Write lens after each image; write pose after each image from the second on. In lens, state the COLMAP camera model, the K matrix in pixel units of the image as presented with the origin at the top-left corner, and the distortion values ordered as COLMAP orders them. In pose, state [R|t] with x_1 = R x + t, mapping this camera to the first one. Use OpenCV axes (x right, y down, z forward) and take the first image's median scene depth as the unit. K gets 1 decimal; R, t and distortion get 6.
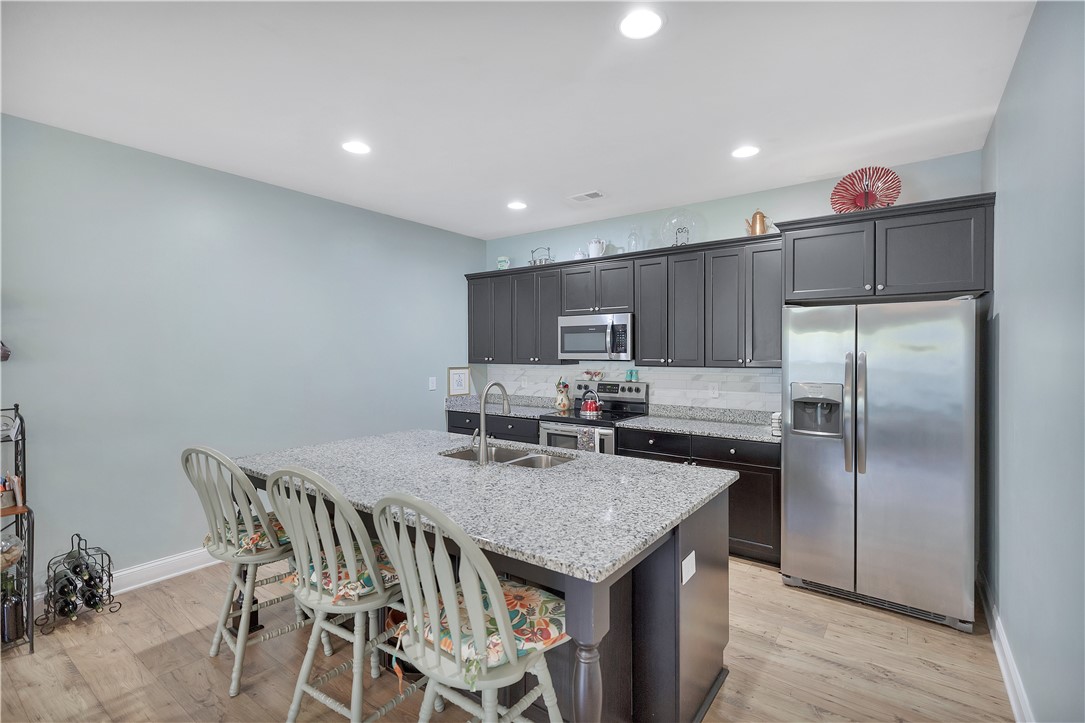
lens RADIAL K [[498.9, 0, 541.3], [0, 498.9, 354.4], [0, 0, 1]] dist [0.004981, 0.001396]
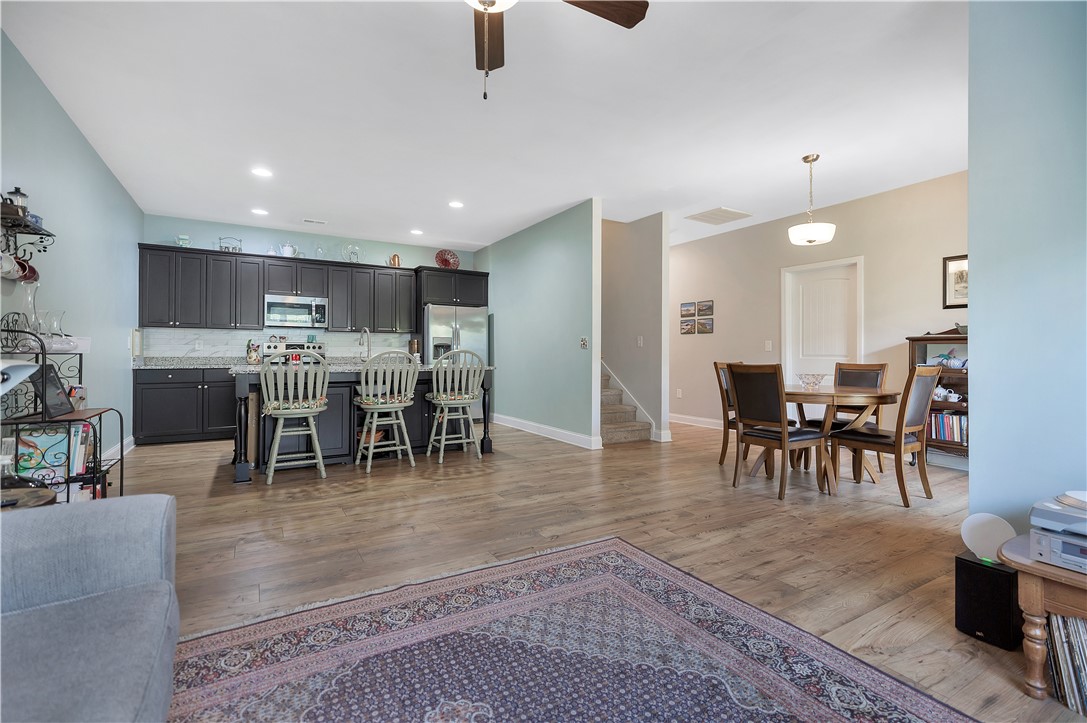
lens RADIAL K [[499.8, 0, 553.4], [0, 499.8, 355.0], [0, 0, 1]] dist [0.004981, 0.001396]
pose [[0.372054, 0.005767, 0.928193, -1.000771], [0.002388, 0.999971, -0.007170, 0.108483], [-0.928208, 0.004884, 0.372029, -0.265741]]
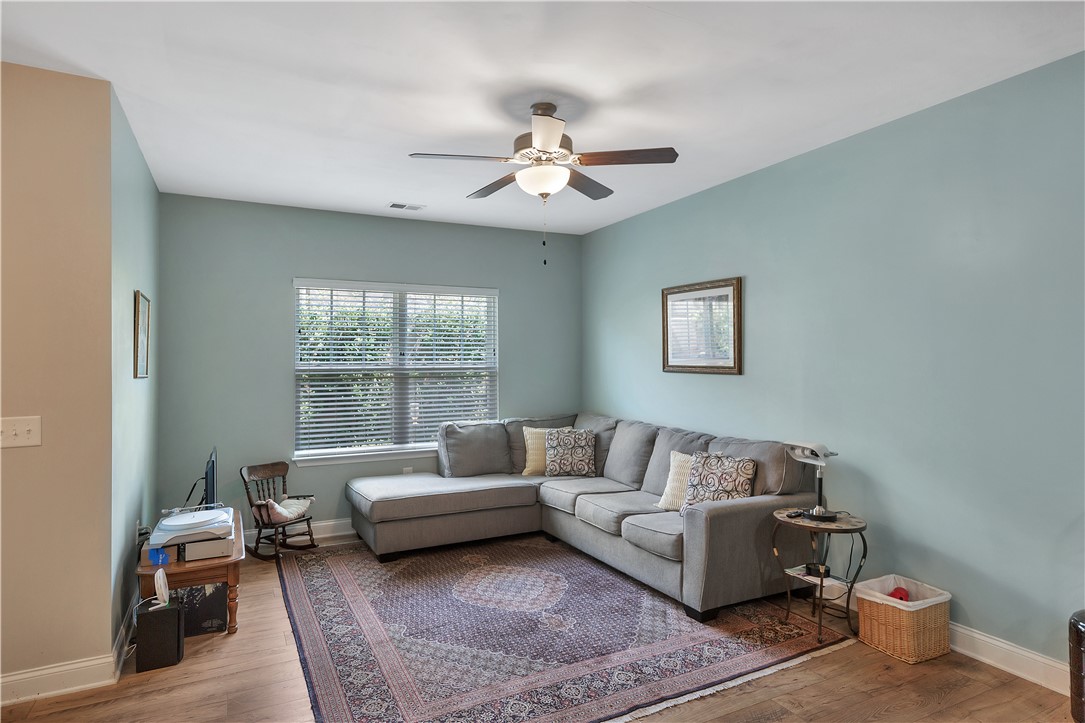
lens RADIAL K [[625.6, 0, 548.9], [0, 625.6, 355.1], [0, 0, 1]] dist [-0.005493, -0.005455]
pose [[-0.435727, 0.001411, -0.900078, -0.029175], [0.001408, 0.999999, 0.000886, 0.003861], [0.900078, -0.000881, -0.435729, 0.238653]]
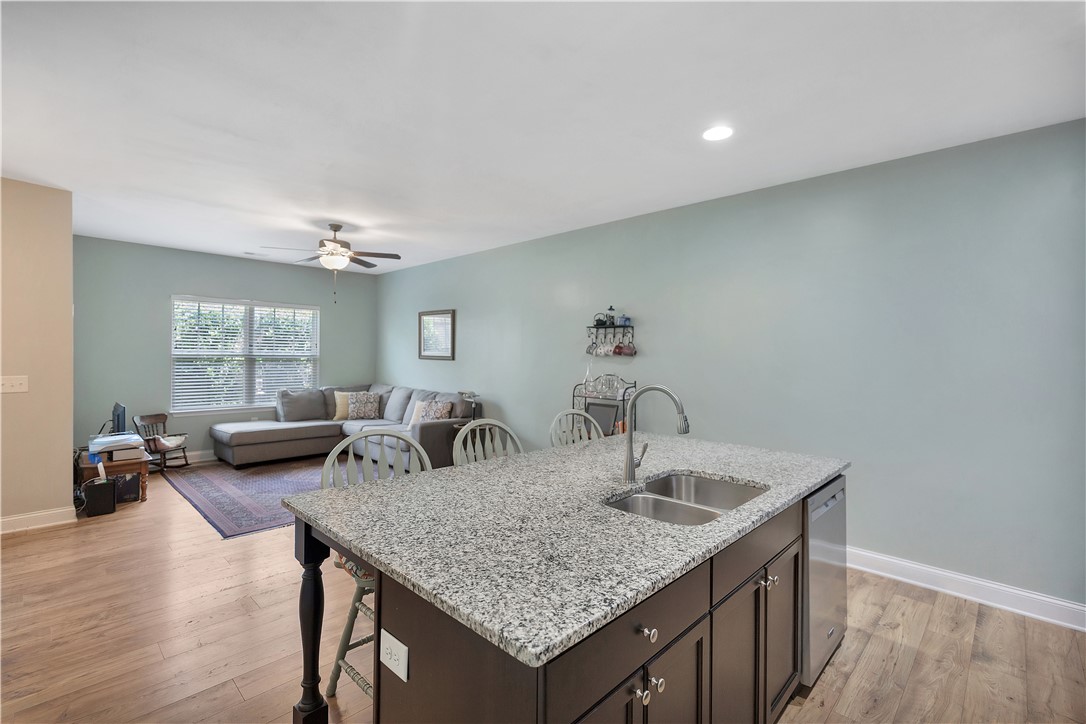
lens RADIAL K [[499.3, 0, 549.2], [0, 499.3, 360.9], [0, 0, 1]] dist [0.004981, 0.001396]
pose [[-0.129635, 0.017135, -0.991414, 0.412264], [-0.018240, 0.999640, 0.019662, 0.002715], [0.991394, 0.020633, -0.129276, 0.563391]]
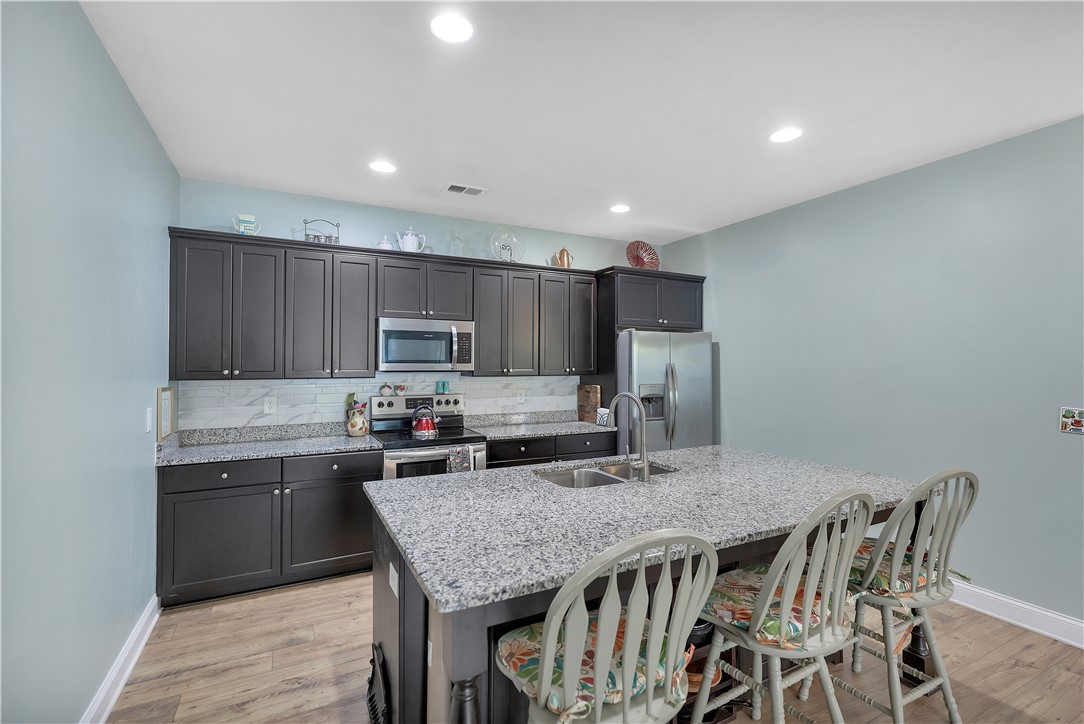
lens RADIAL K [[498.4, 0, 546.5], [0, 498.4, 359.4], [0, 0, 1]] dist [0.004981, 0.001396]
pose [[0.424340, 0.011247, 0.905433, -0.600900], [0.003809, 0.999892, -0.014206, 0.004176], [-0.905495, 0.009477, 0.424251, 0.444796]]
